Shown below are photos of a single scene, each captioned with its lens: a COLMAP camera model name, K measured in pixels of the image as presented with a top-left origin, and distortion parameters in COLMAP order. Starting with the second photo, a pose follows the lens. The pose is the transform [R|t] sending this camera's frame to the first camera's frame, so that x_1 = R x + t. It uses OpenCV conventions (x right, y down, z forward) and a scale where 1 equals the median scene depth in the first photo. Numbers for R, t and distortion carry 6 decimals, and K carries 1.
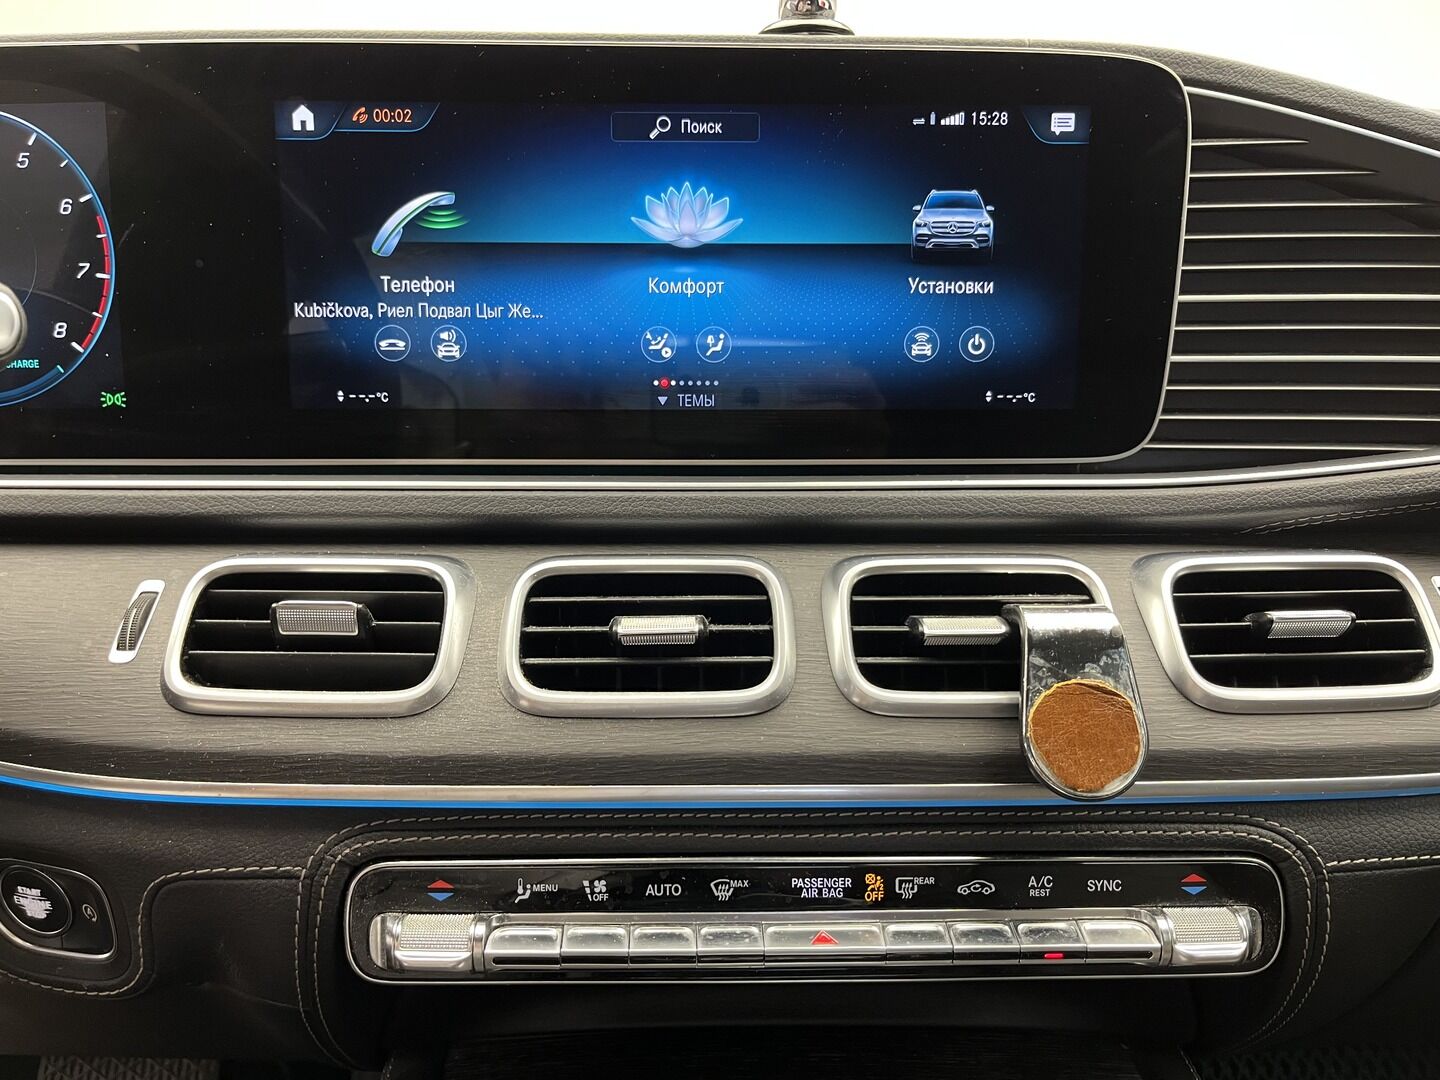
lens RADIAL K [[1082.0, 0, 712.4], [0, 1082.0, 537.3], [0, 0, 1]] dist [0.003210, -0.032775]
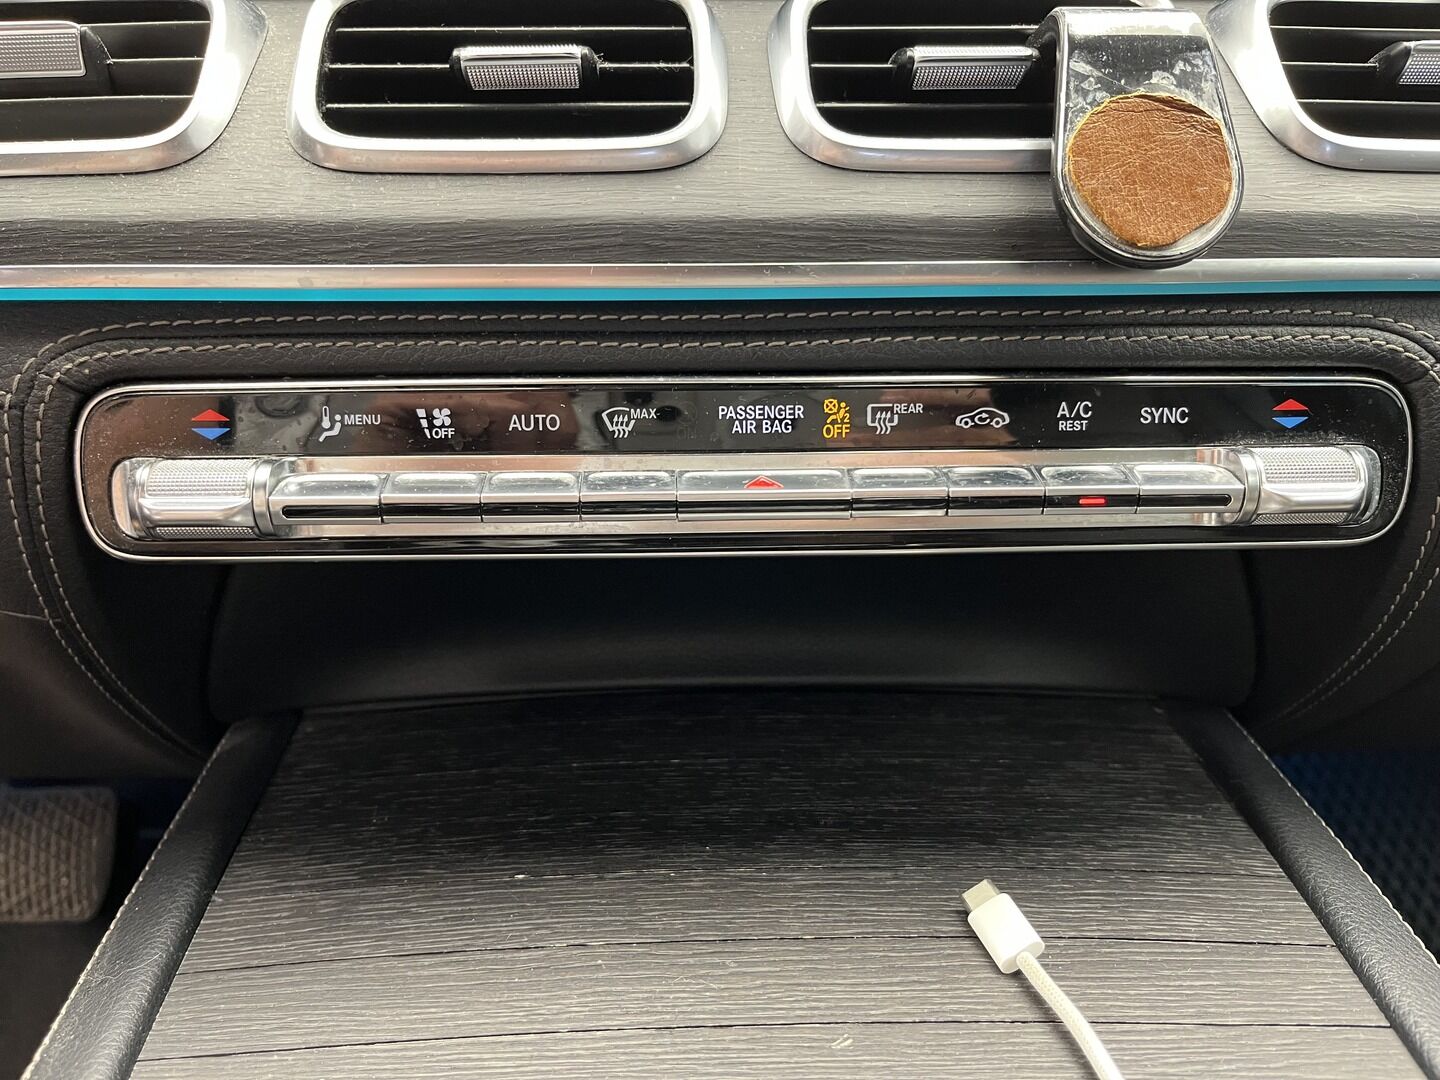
lens RADIAL K [[1082.0, 0, 724.2], [0, 1082.0, 550.4], [0, 0, 1]] dist [0.003210, -0.032775]
pose [[0.999832, -0.009031, 0.015964, 0.056482], [0.006852, 0.991276, 0.131621, 0.274802], [-0.017014, -0.131490, 0.991172, 0.259171]]
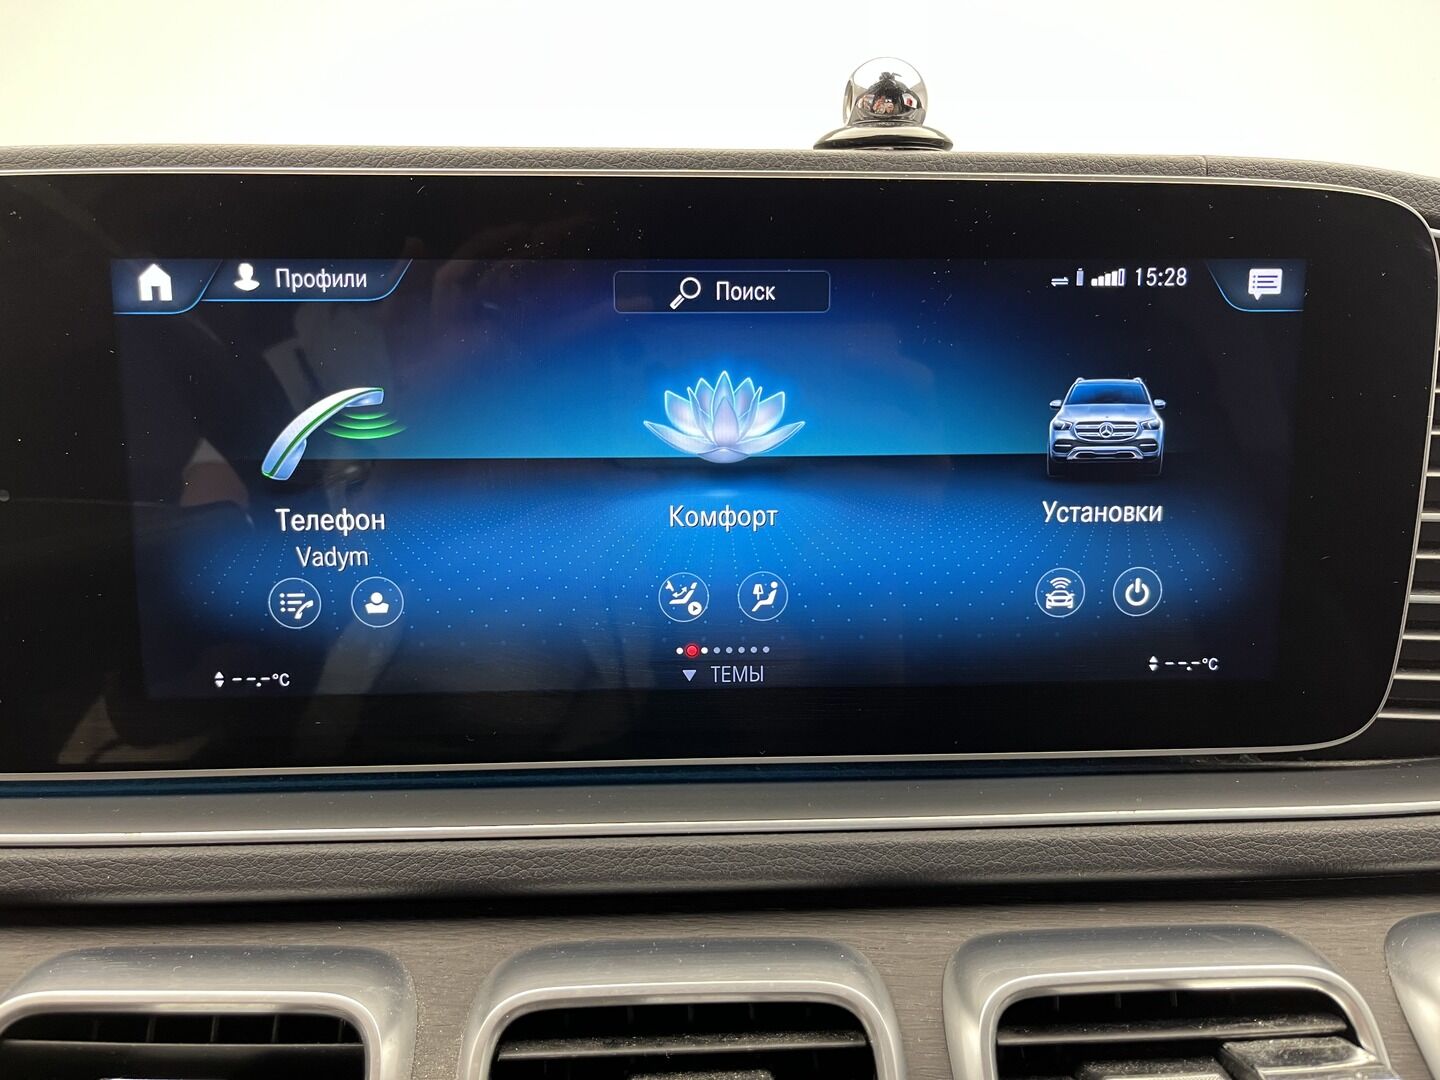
lens RADIAL K [[1082.0, 0, 715.0], [0, 1082.0, 540.3], [0, 0, 1]] dist [0.003210, -0.032775]
pose [[0.999663, -0.009728, 0.024071, -0.048332], [0.009966, 0.999902, -0.009791, -0.219721], [-0.023973, 0.010028, 0.999662, 0.323852]]
